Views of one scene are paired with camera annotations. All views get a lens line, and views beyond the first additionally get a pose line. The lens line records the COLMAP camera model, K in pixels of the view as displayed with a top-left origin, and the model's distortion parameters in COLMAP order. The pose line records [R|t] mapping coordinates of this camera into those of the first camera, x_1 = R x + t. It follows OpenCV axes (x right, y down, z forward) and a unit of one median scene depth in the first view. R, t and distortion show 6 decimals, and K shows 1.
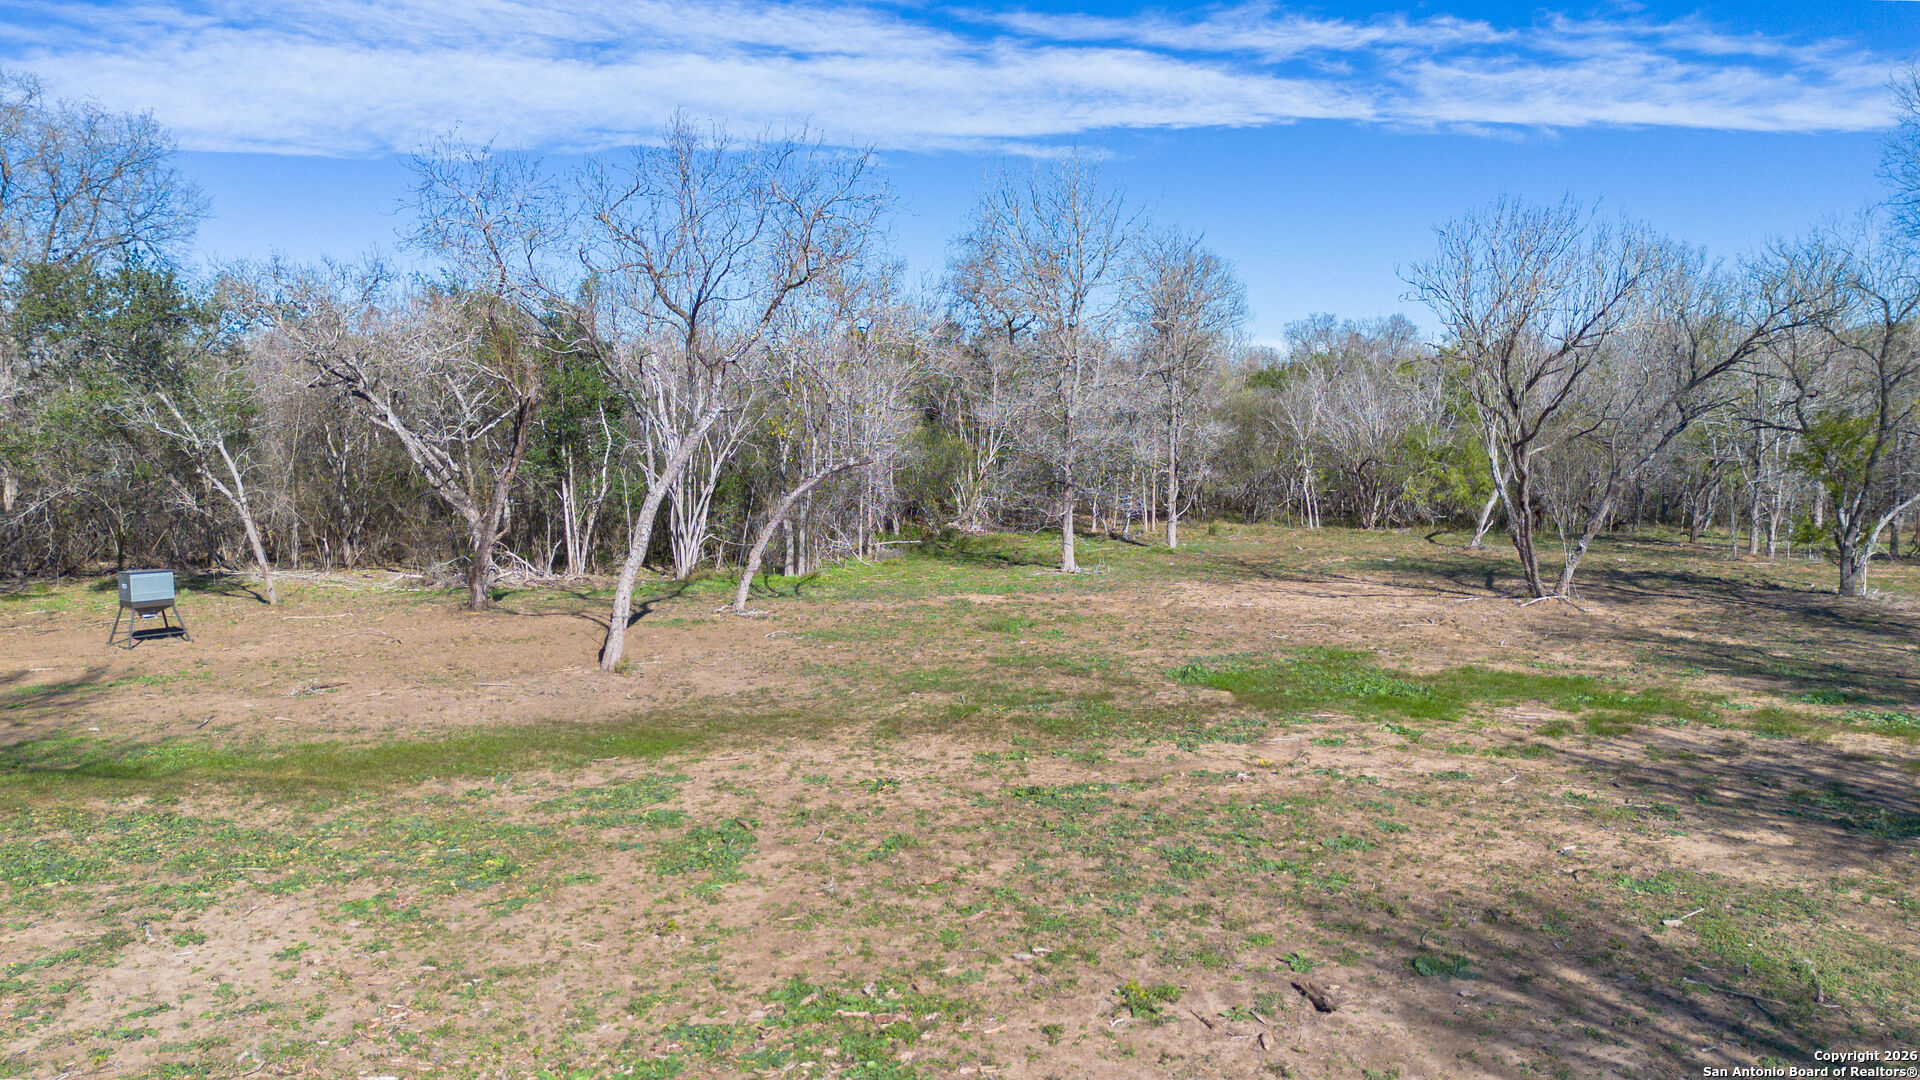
lens RADIAL K [[1393.6, 0, 945.7], [0, 1393.6, 539.7], [0, 0, 1]] dist [0.063552, -0.083886]
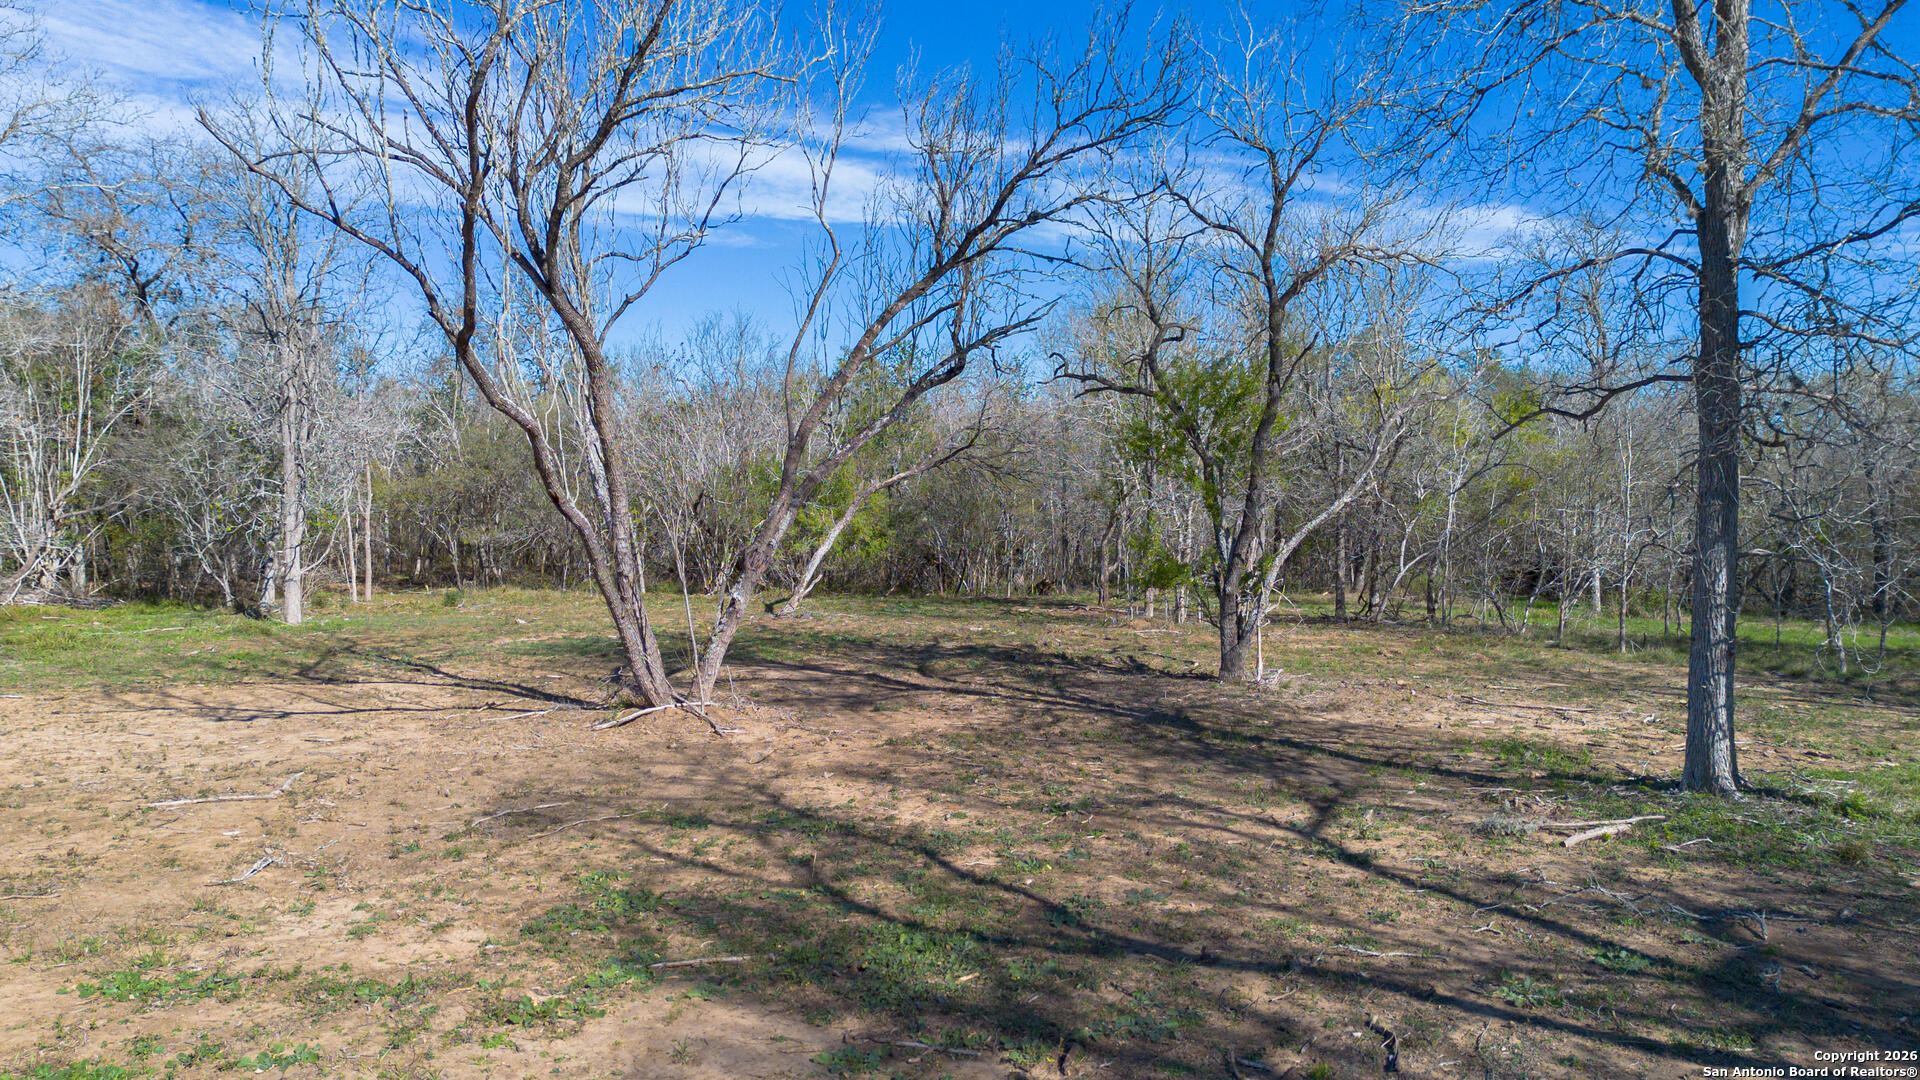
lens RADIAL K [[1386.1, 0, 961.7], [0, 1386.1, 544.8], [0, 0, 1]] dist [0.075186, -0.086260]
pose [[0.954898, 0.000927, 0.296934, 0.520379], [0.015657, 0.998447, -0.053466, 0.017943], [-0.296523, 0.055703, 0.953400, 0.699940]]
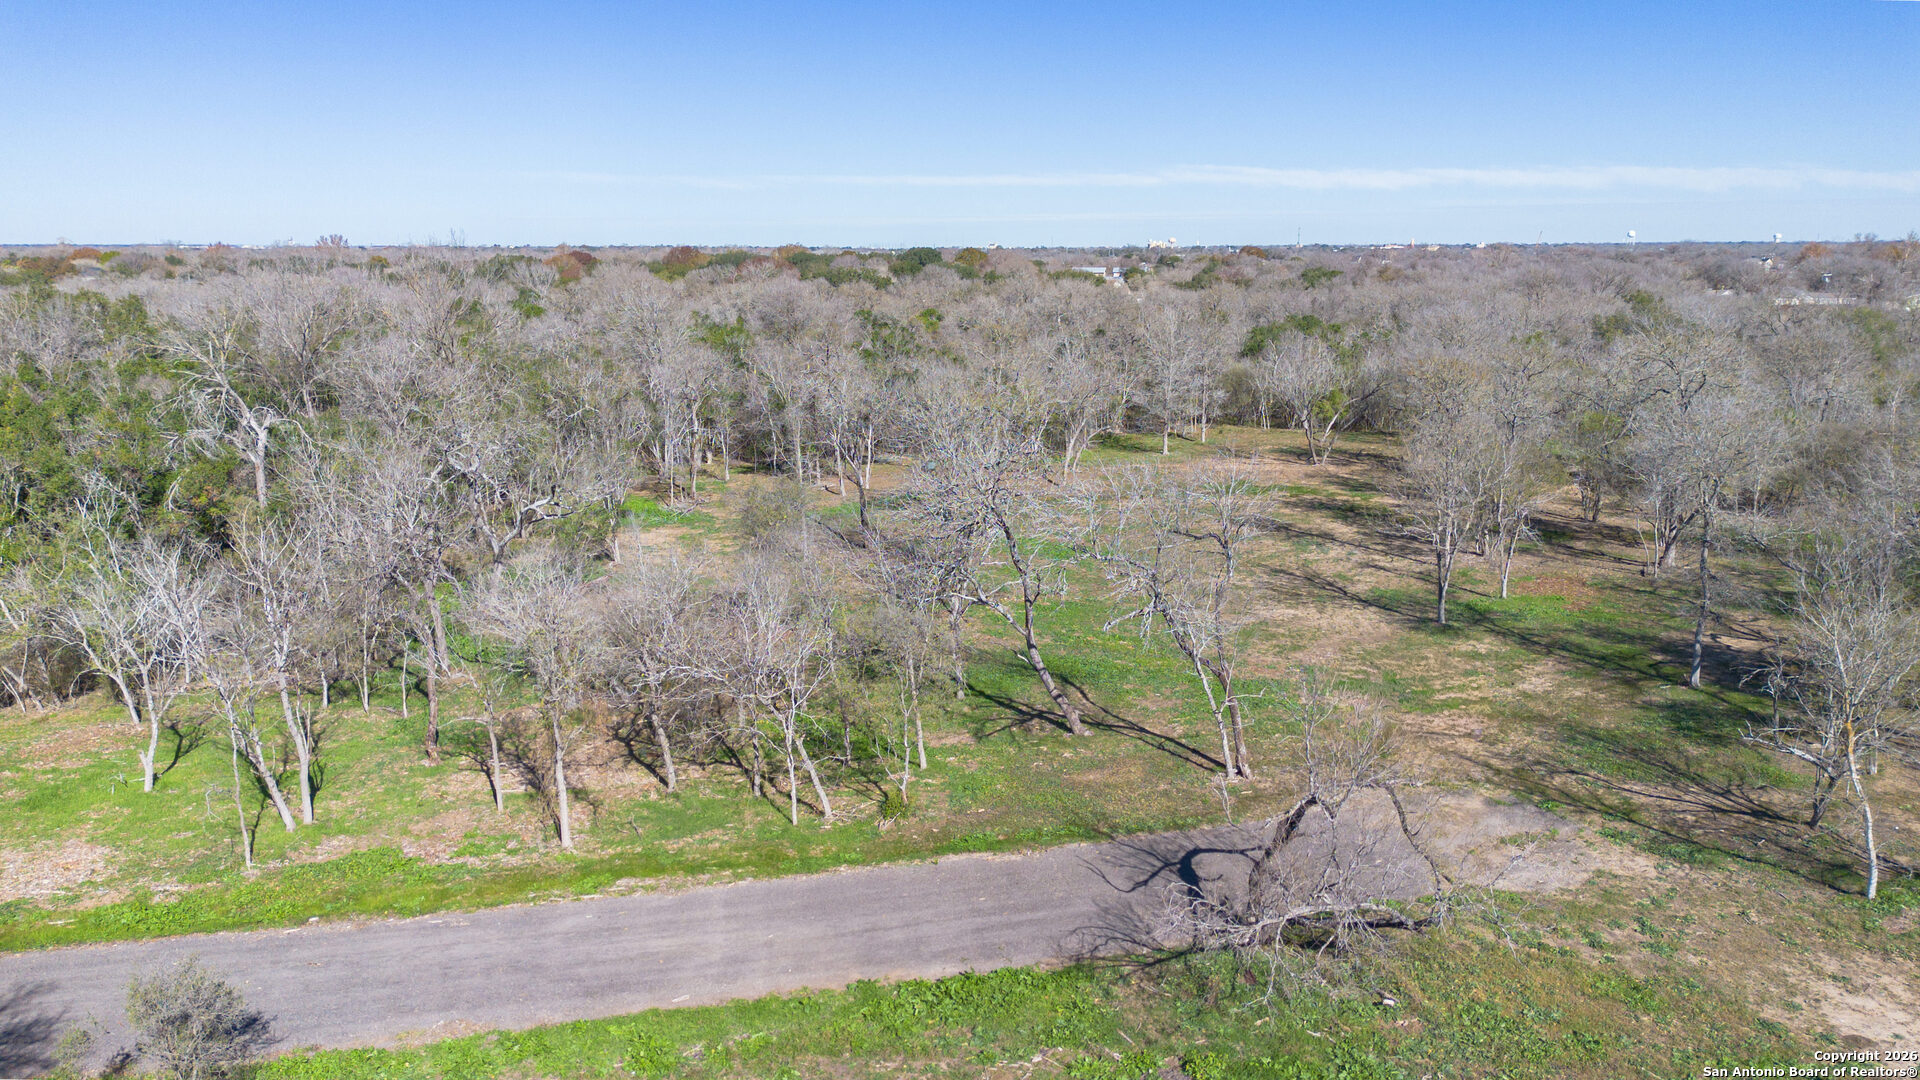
lens RADIAL K [[1394.8, 0, 960.0], [0, 1394.8, 540.0], [0, 0, 1]] dist [0.071540, -0.070249]
pose [[0.999911, -0.003820, -0.012800, -0.493042], [0.005234, 0.993664, 0.112267, -0.209621], [0.012290, -0.112324, 0.993596, -3.085015]]
